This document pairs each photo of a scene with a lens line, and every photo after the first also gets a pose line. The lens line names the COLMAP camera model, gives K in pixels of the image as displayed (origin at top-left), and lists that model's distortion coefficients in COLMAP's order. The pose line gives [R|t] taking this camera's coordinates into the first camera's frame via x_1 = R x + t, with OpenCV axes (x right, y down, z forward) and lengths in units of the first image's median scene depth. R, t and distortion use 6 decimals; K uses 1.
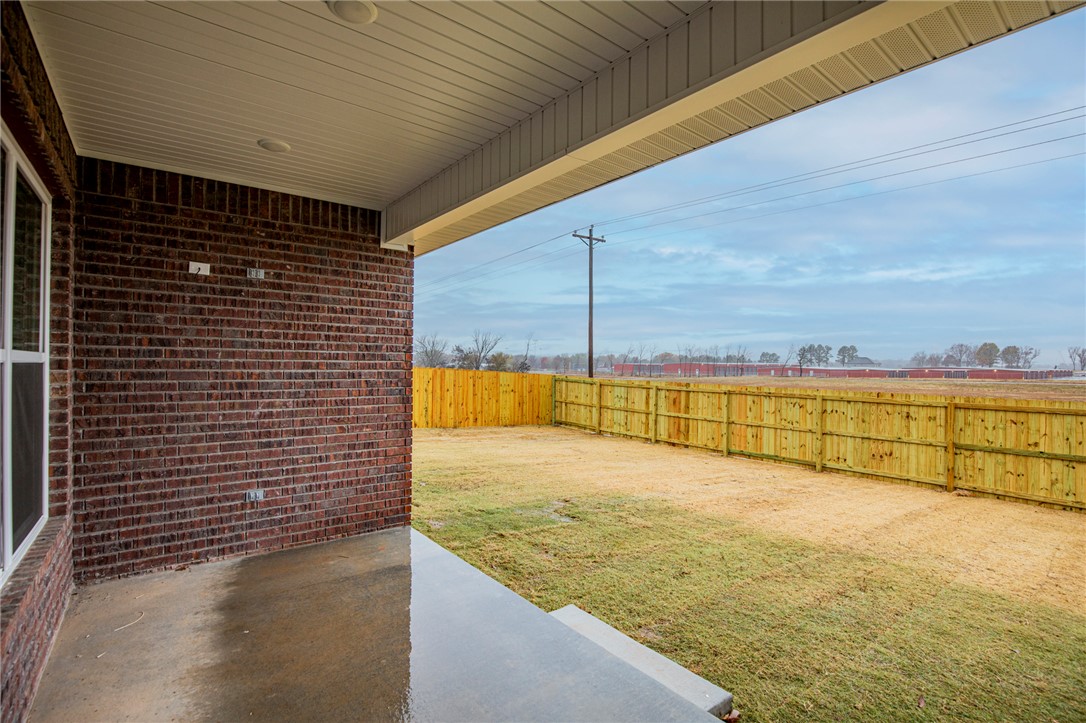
lens RADIAL K [[506.1, 0, 552.7], [0, 506.1, 363.7], [0, 0, 1]] dist [-0.034498, 0.005811]
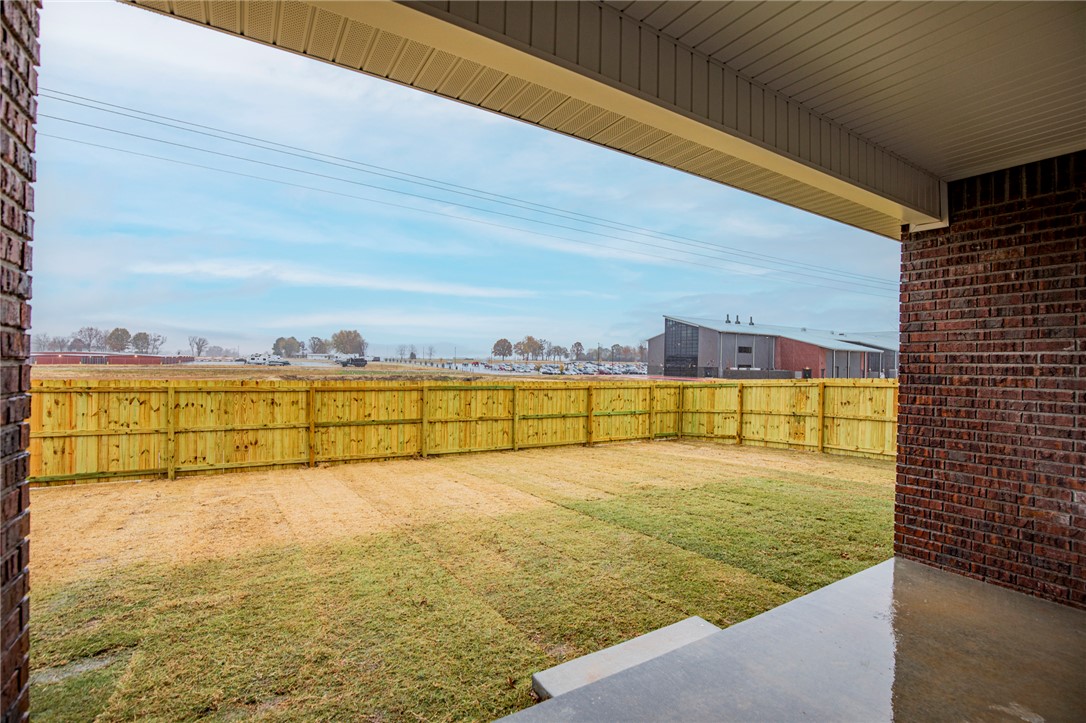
lens RADIAL K [[505.0, 0, 558.7], [0, 505.0, 359.7], [0, 0, 1]] dist [-0.042651, 0.008548]
pose [[0.101387, -0.001808, 0.994845, -0.243009], [-0.019865, 0.999795, 0.003842, 0.001651], [-0.994649, -0.020152, 0.101331, 0.311463]]
